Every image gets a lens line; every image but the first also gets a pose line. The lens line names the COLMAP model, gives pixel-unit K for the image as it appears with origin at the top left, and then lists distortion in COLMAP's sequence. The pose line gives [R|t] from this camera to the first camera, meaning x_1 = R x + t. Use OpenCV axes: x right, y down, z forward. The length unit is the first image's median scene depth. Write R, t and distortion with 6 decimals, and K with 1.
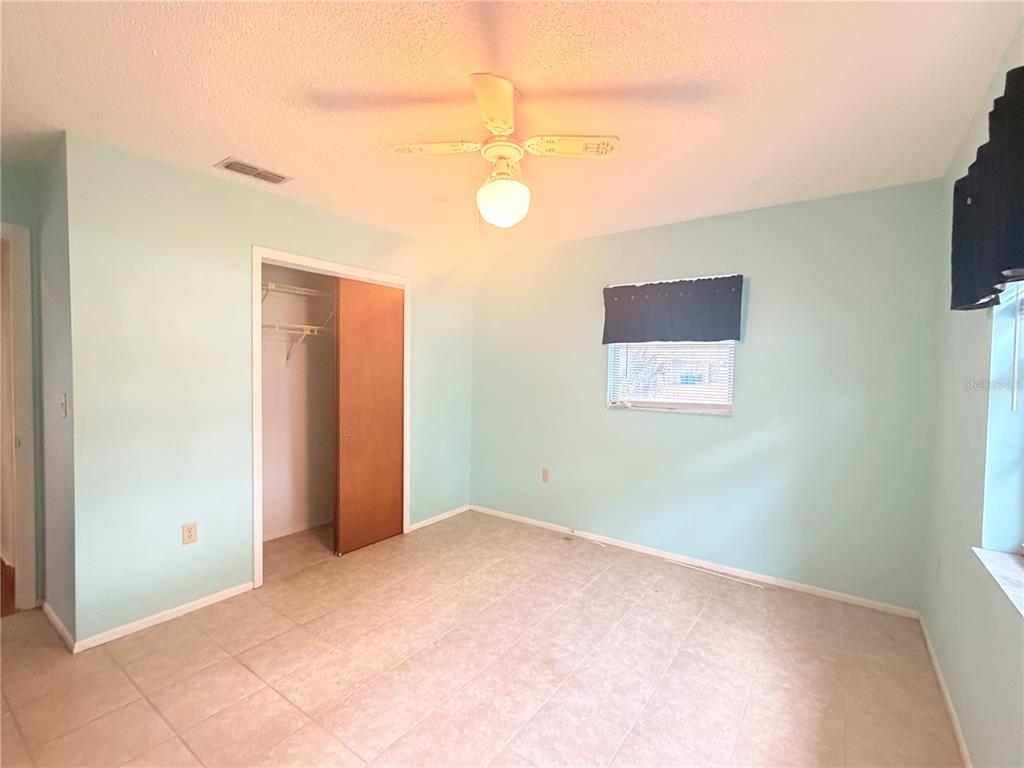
lens RADIAL K [[462.2, 0, 511.4], [0, 462.2, 383.9], [0, 0, 1]] dist [0.000326, -0.000331]
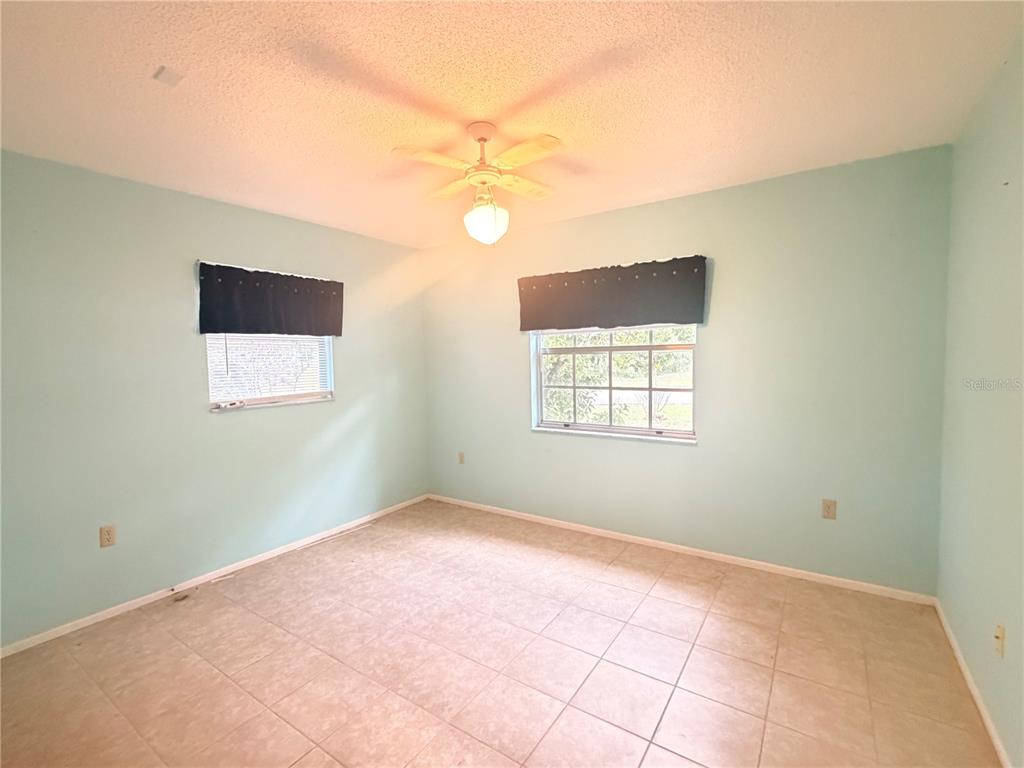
lens RADIAL K [[462.2, 0, 514.0], [0, 462.2, 382.7], [0, 0, 1]] dist [0.000326, -0.000331]
pose [[-0.022043, -0.074904, 0.996947, -0.728120], [0.051467, 0.995782, 0.075955, -0.041450], [-0.998431, 0.052984, -0.018095, 0.575097]]
